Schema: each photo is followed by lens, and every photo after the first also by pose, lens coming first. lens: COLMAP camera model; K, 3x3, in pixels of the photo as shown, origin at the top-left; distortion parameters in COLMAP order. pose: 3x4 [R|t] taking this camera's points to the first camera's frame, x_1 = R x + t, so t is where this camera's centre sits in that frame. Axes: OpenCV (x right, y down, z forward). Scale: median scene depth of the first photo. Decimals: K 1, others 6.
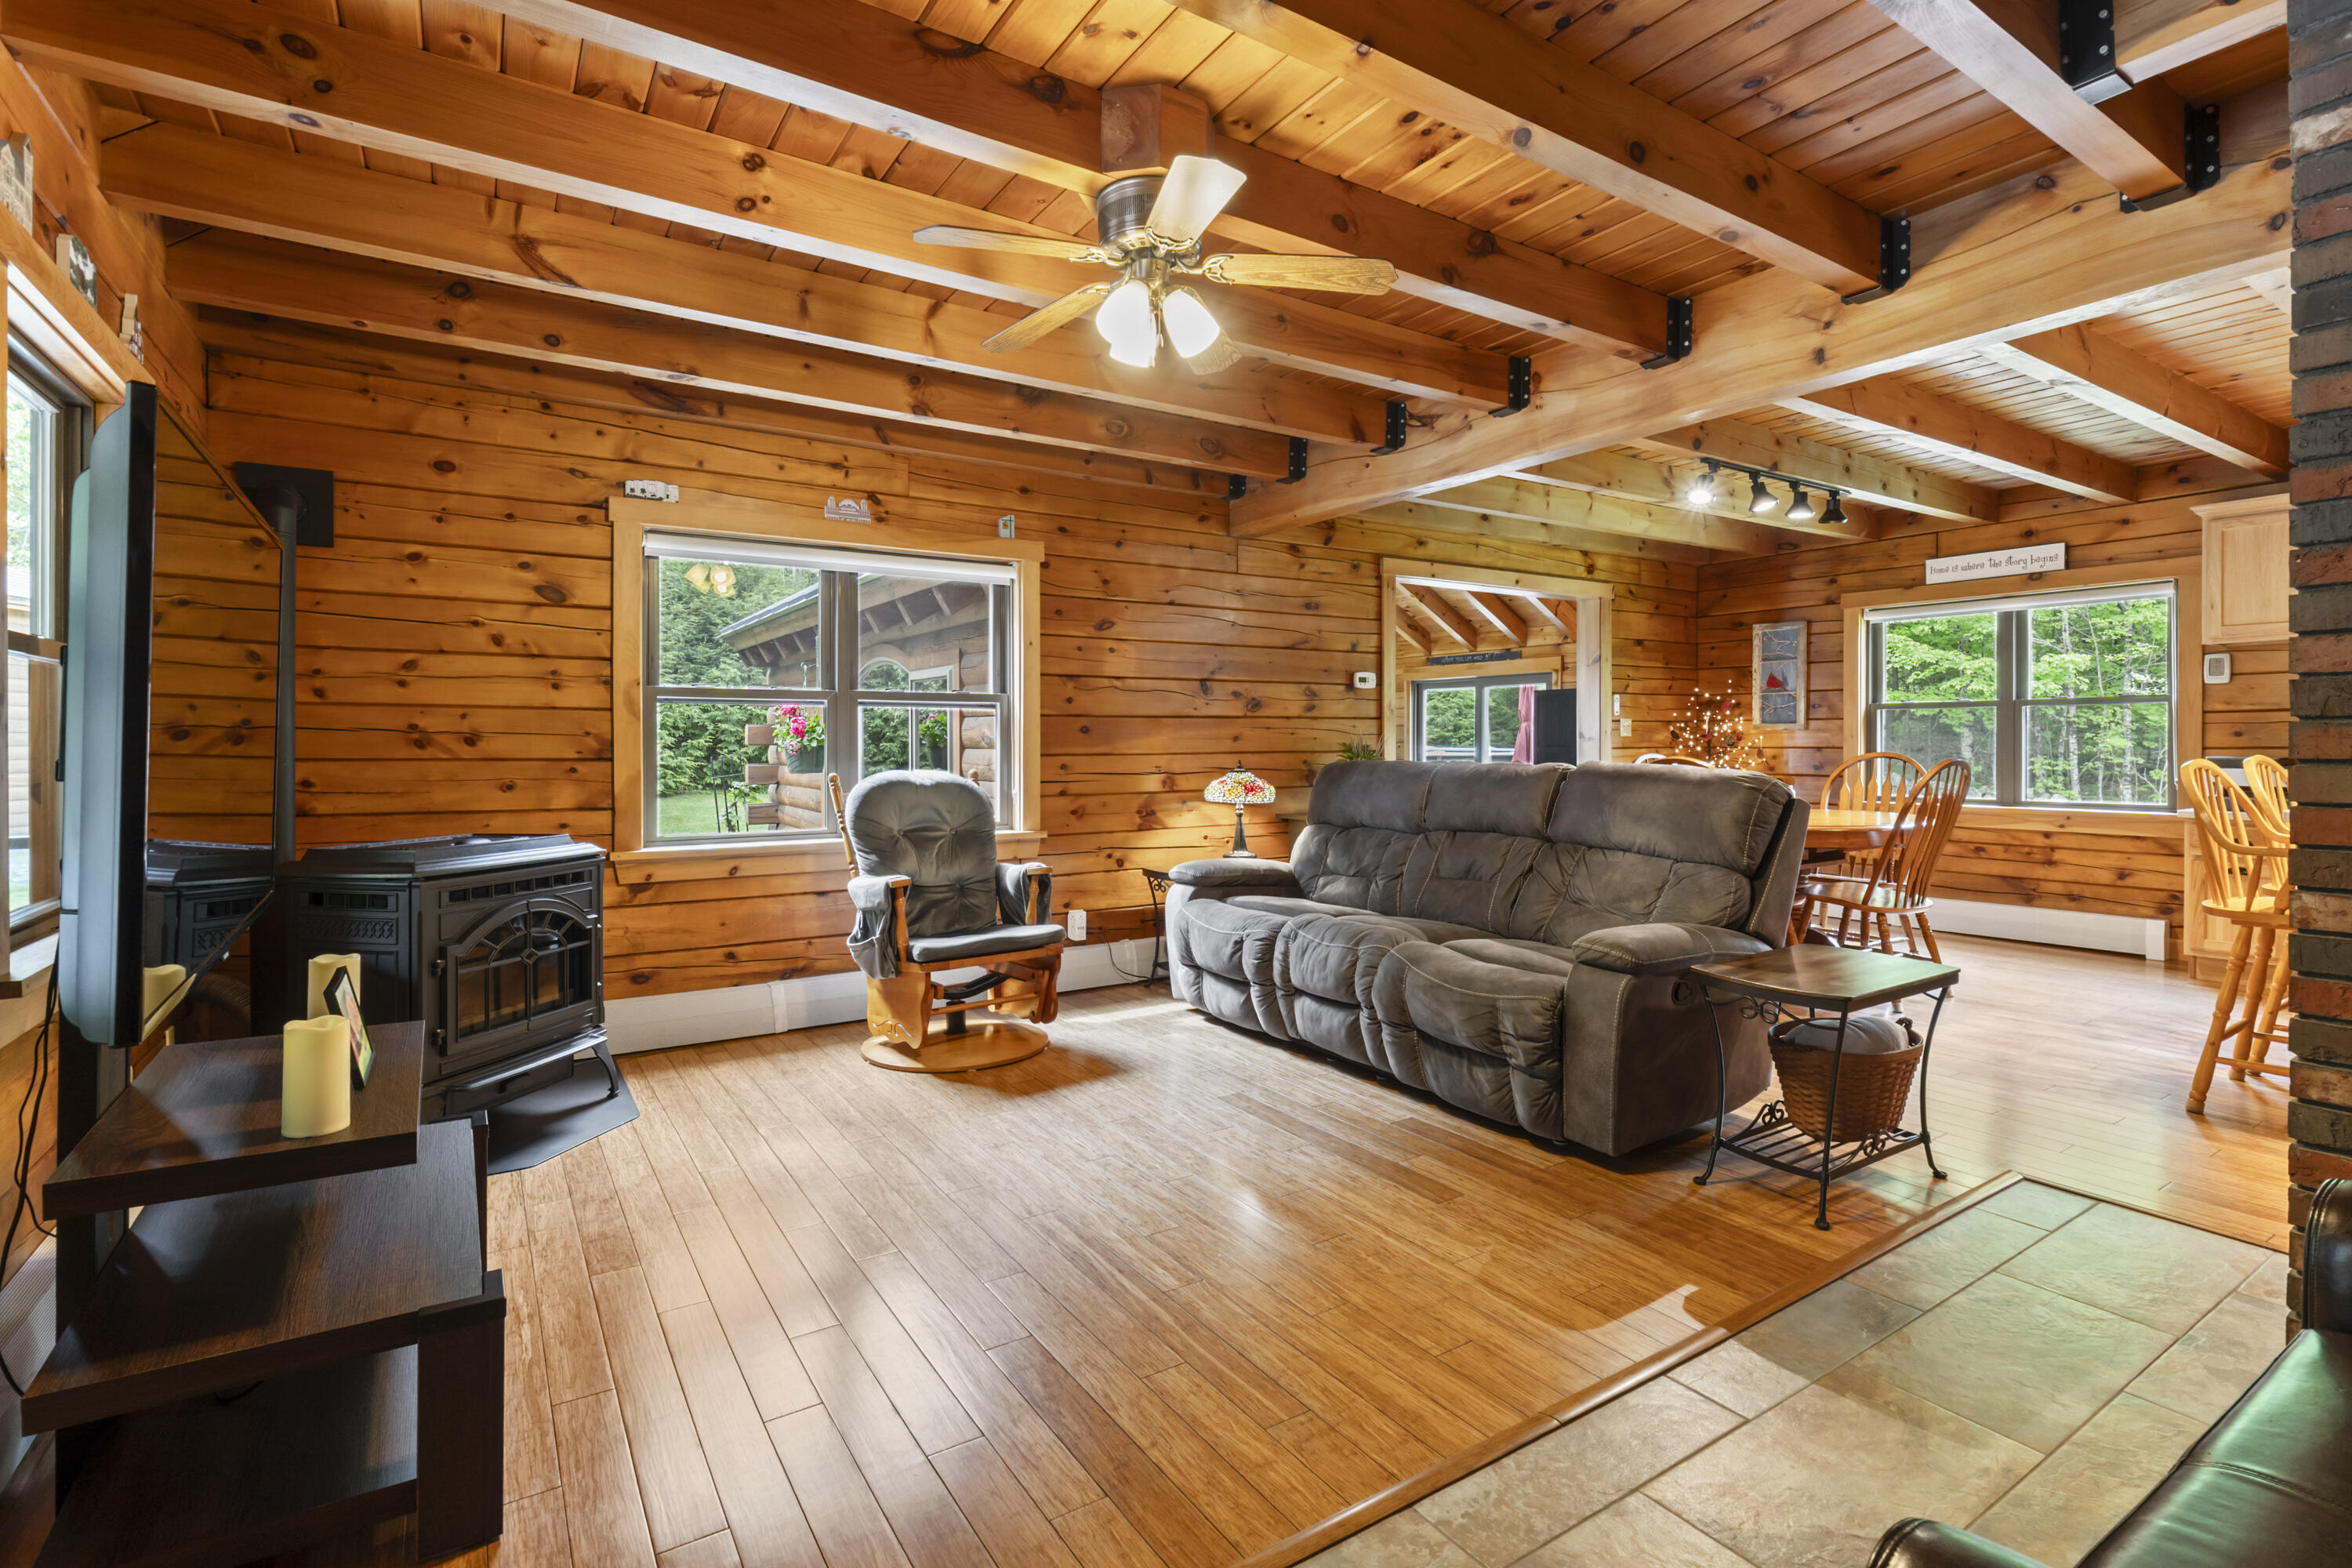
lens RADIAL K [[1089.3, 0, 1176.4], [0, 1089.3, 754.1], [0, 0, 1]] dist [-0.010560, 0.004067]
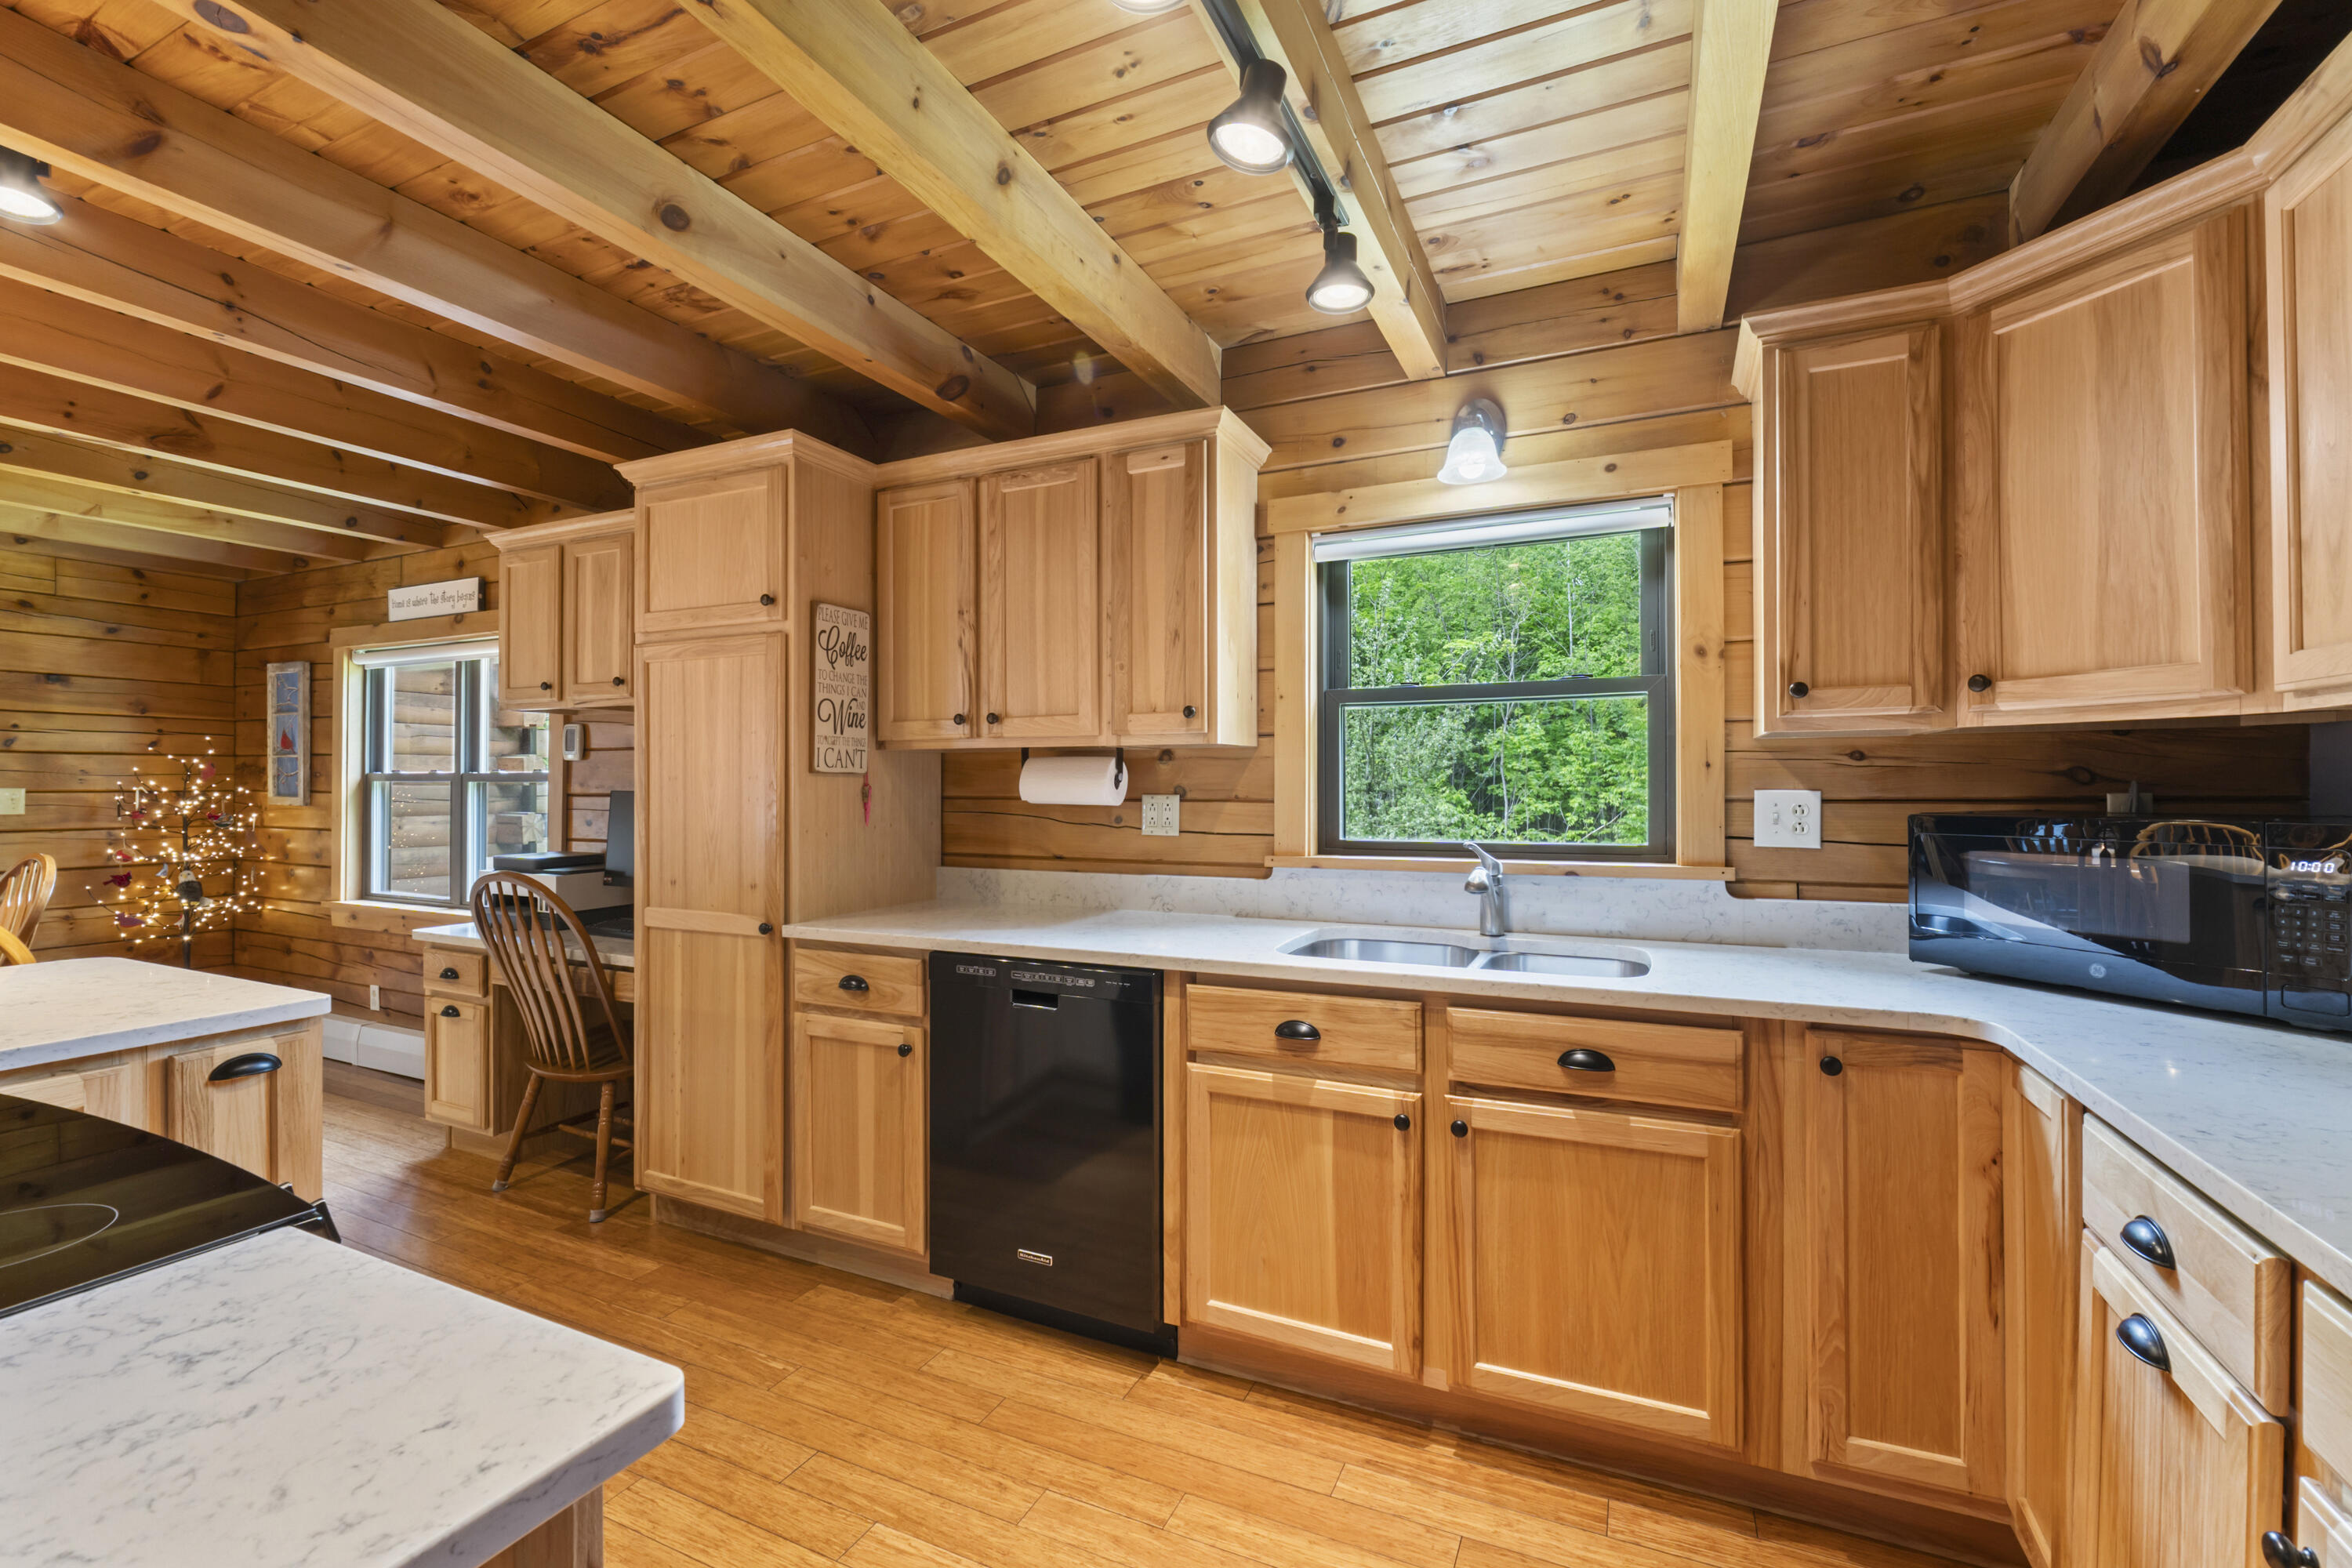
lens RADIAL K [[997.7, 0, 1160.8], [0, 997.7, 780.4], [0, 0, 1]] dist [-0.004838, -0.001432]
pose [[0.853481, 0.011531, 0.520996, 0.873817], [-0.002326, 0.999830, -0.018318, -0.034999], [-0.521119, 0.014422, 0.853362, 0.124239]]
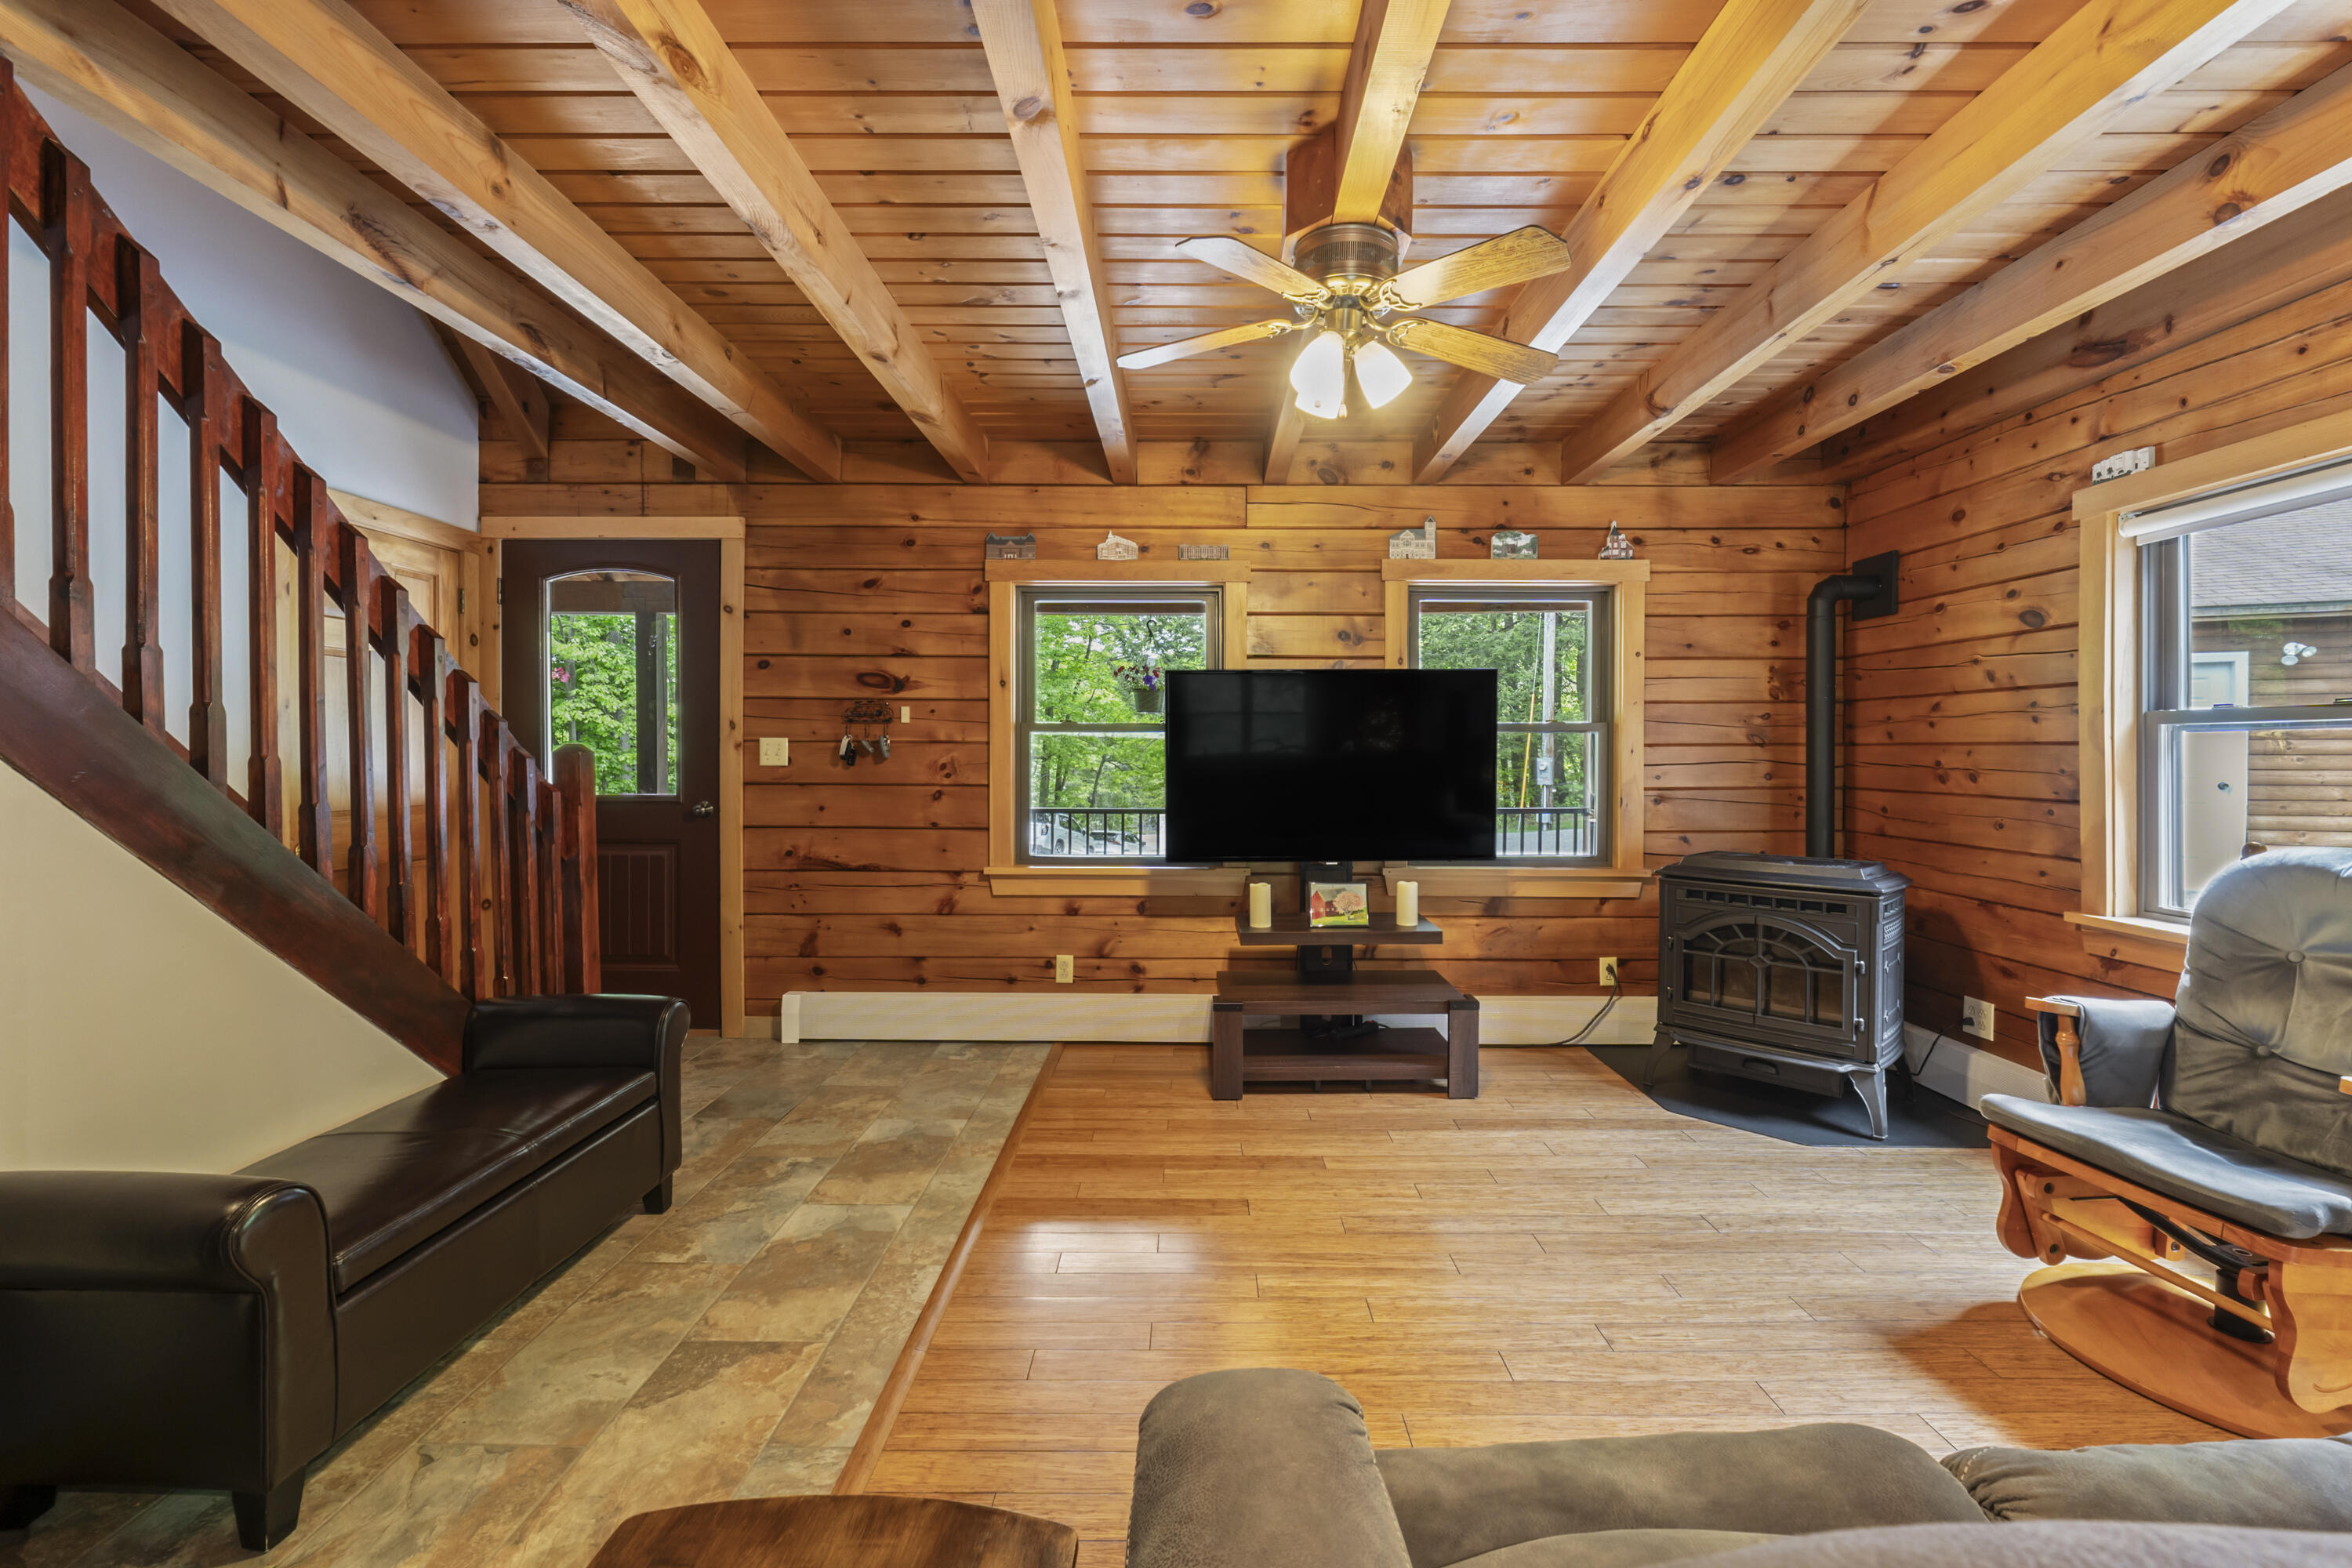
lens RADIAL K [[997.7, 0, 1174.5], [0, 997.7, 762.7], [0, 0, 1]] dist [-0.004838, -0.001432]
pose [[-0.565461, 0.008268, -0.824733, 0.344823], [-0.009712, 0.999814, 0.016681, -0.021557], [0.824718, 0.017442, -0.565276, 0.574098]]
